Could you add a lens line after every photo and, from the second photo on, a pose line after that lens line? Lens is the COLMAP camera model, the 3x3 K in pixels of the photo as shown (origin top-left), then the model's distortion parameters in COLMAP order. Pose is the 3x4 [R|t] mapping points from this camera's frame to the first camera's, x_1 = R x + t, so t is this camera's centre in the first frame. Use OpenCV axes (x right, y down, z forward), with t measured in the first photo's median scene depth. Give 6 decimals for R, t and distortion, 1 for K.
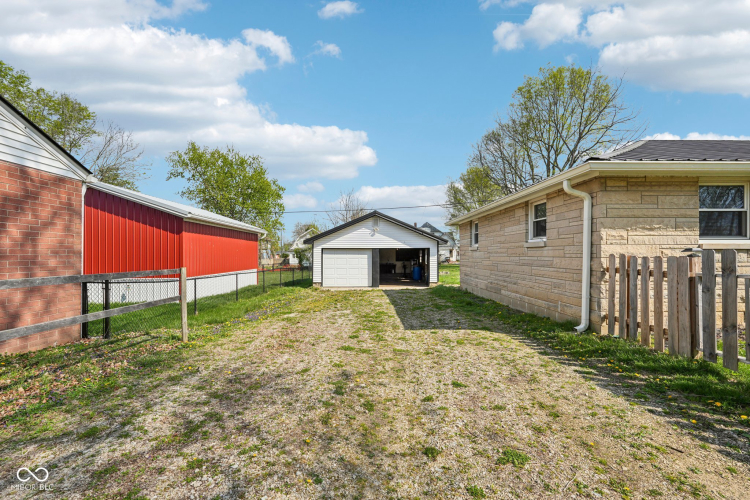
lens RADIAL K [[329.3, 0, 373.9], [0, 329.3, 252.2], [0, 0, 1]] dist [-0.018479, 0.009652]
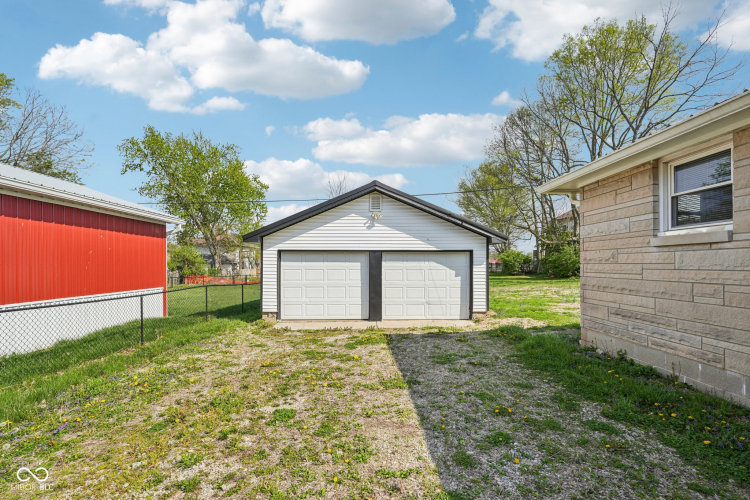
lens RADIAL K [[329.3, 0, 373.9], [0, 329.3, 252.2], [0, 0, 1]] dist [-0.018479, 0.009652]
pose [[0.999971, 0.001159, 0.007503, -0.000949], [-0.000936, 0.999558, -0.029714, 0.003710], [-0.007534, 0.029706, 0.999530, 0.220833]]
